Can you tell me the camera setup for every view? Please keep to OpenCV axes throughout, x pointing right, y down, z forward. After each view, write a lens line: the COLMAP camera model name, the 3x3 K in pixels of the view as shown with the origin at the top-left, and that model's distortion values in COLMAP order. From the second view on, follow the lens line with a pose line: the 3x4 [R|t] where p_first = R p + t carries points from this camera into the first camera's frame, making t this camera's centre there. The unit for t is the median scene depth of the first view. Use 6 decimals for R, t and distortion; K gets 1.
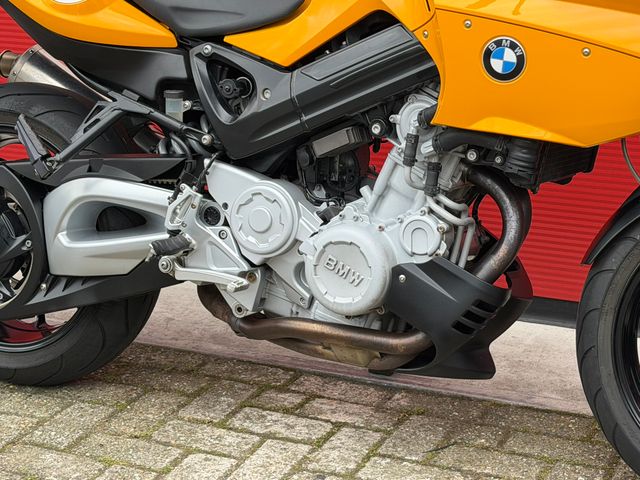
lens RADIAL K [[1414.8, 0, 336.8], [0, 1414.8, 224.4], [0, 0, 1]] dist [0.153751, 0.102991]
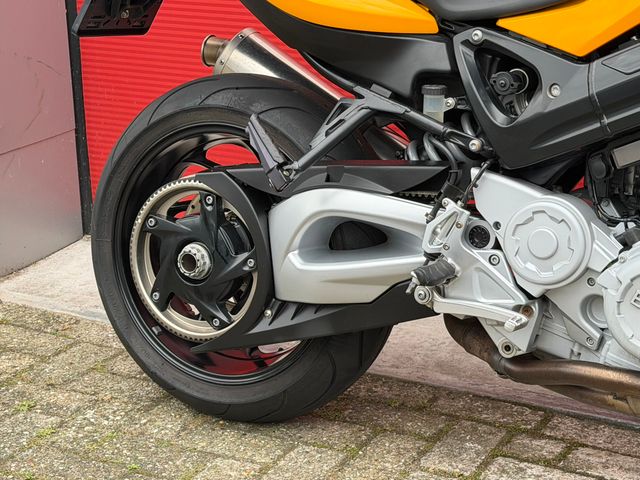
lens RADIAL K [[1422.9, 0, 320.0], [0, 1422.9, 240.0], [0, 0, 1]] dist [0.132694, -0.063799]
pose [[0.997063, 0.010207, -0.075903, -0.118455], [-0.007856, 0.999482, 0.031214, -0.029649], [0.076182, -0.030526, 0.996627, 0.159407]]
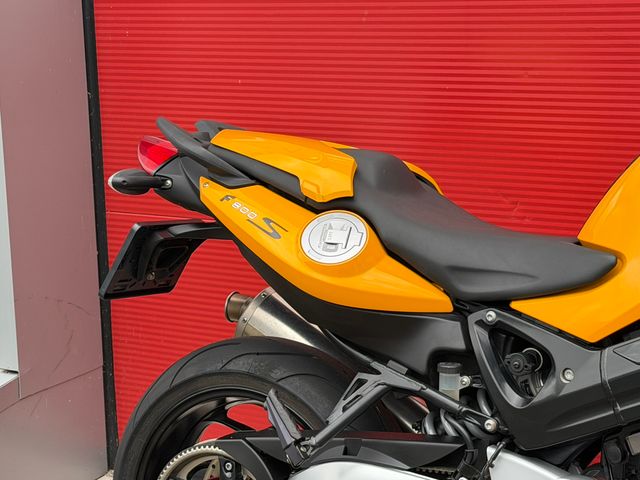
lens RADIAL K [[1422.9, 0, 320.0], [0, 1422.9, 240.0], [0, 0, 1]] dist [0.132694, -0.063799]
pose [[0.994787, 0.003467, -0.101920, -0.106428], [-0.012744, 0.995814, -0.090512, -0.090856], [0.101179, 0.091340, 0.990666, 0.144848]]
